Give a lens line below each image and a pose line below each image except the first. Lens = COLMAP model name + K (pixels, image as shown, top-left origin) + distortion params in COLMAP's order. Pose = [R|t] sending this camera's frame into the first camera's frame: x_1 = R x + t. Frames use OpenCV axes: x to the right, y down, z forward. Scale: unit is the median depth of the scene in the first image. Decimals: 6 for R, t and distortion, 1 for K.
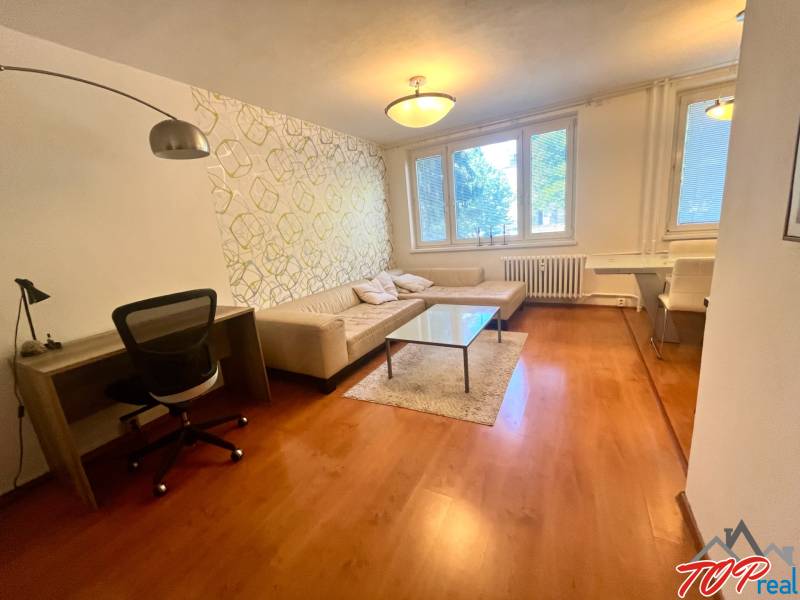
lens RADIAL K [[327.2, 0, 397.2], [0, 327.2, 298.5], [0, 0, 1]] dist [-0.000066, -0.000238]
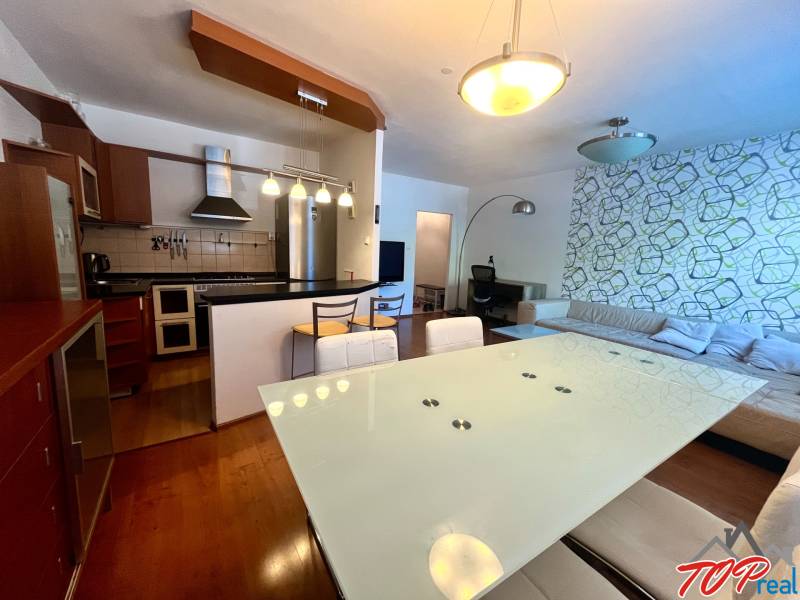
lens RADIAL K [[327.2, 0, 397.2], [0, 327.2, 298.5], [0, 0, 1]] dist [-0.000066, -0.000238]
pose [[-0.458759, 0.206384, -0.864260, 1.157664], [-0.188741, 0.927822, 0.321749, -0.274798], [0.868284, 0.310727, -0.386694, 0.781556]]
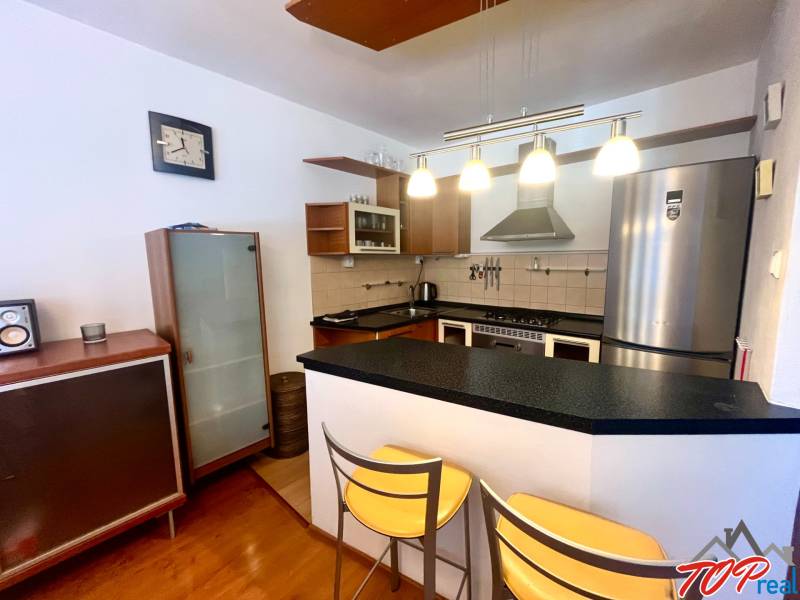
lens RADIAL K [[327.2, 0, 397.2], [0, 327.2, 298.5], [0, 0, 1]] dist [-0.000066, -0.000238]
pose [[-0.968344, 0.076138, 0.237725, 0.580936], [0.149179, 0.940084, 0.306574, -0.215777], [-0.200140, 0.332333, -0.921683, 0.620958]]
